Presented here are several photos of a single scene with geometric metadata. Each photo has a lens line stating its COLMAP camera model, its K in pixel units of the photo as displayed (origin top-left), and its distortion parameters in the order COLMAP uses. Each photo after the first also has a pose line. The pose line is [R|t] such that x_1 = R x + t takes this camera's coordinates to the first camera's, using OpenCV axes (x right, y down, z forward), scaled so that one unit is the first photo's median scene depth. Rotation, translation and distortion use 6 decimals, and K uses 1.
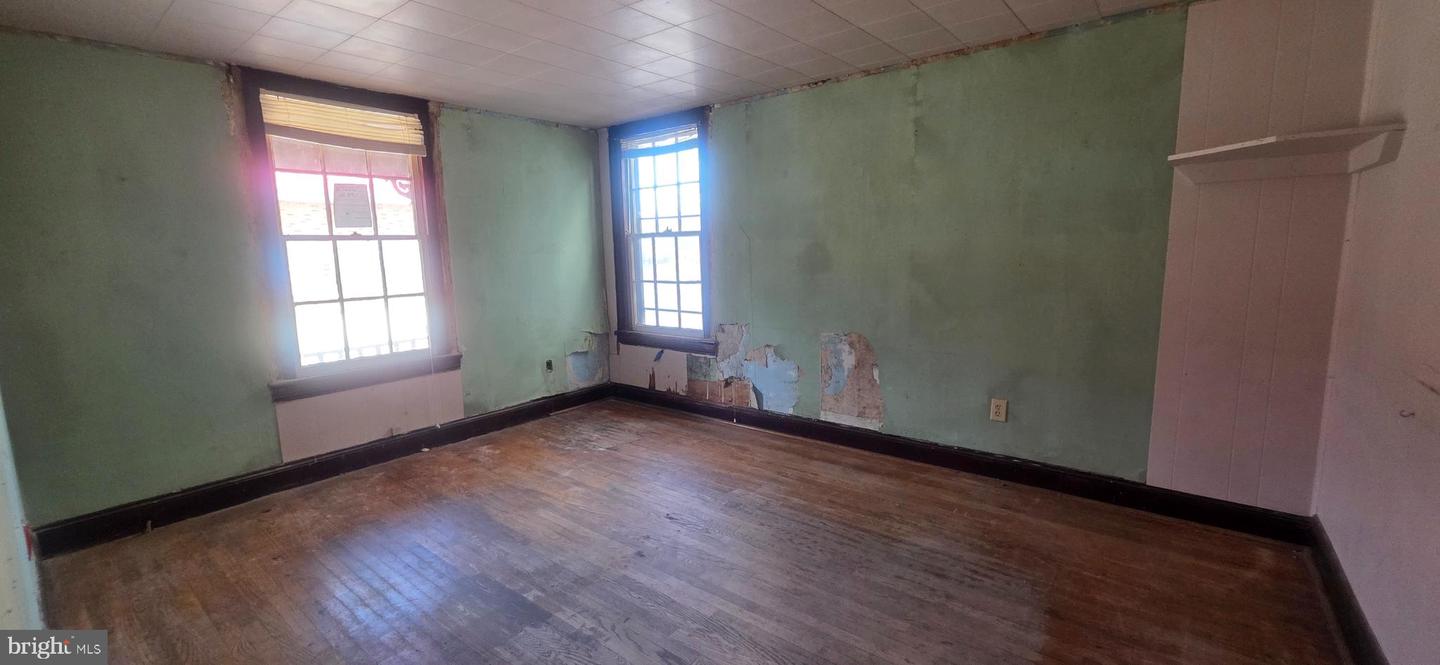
lens RADIAL K [[576.8, 0, 724.2], [0, 576.8, 323.2], [0, 0, 1]] dist [0.000424, -0.000194]
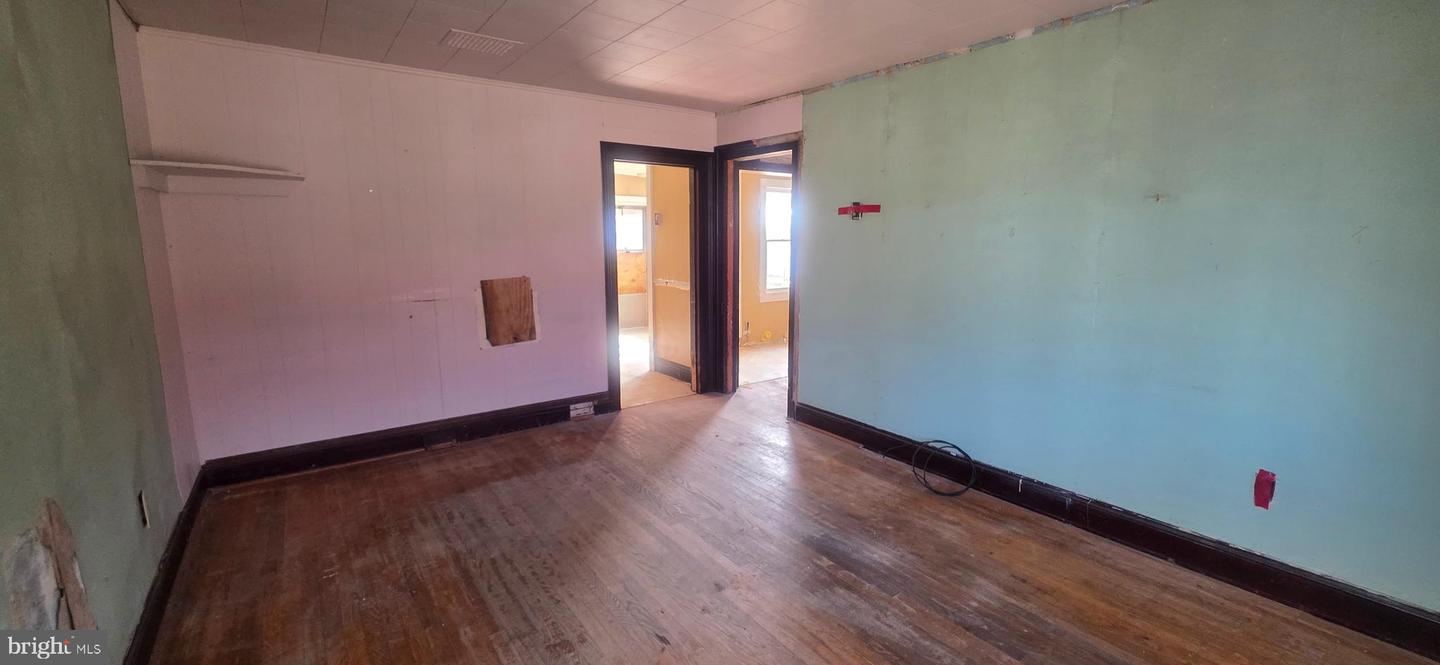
lens RADIAL K [[576.8, 0, 724.2], [0, 576.8, 323.2], [0, 0, 1]] dist [0.000424, -0.000194]
pose [[-0.965782, -0.018002, 0.258729, -0.389758], [0.055361, 0.960287, 0.273467, -0.236678], [-0.253377, 0.278433, -0.926431, 1.772115]]
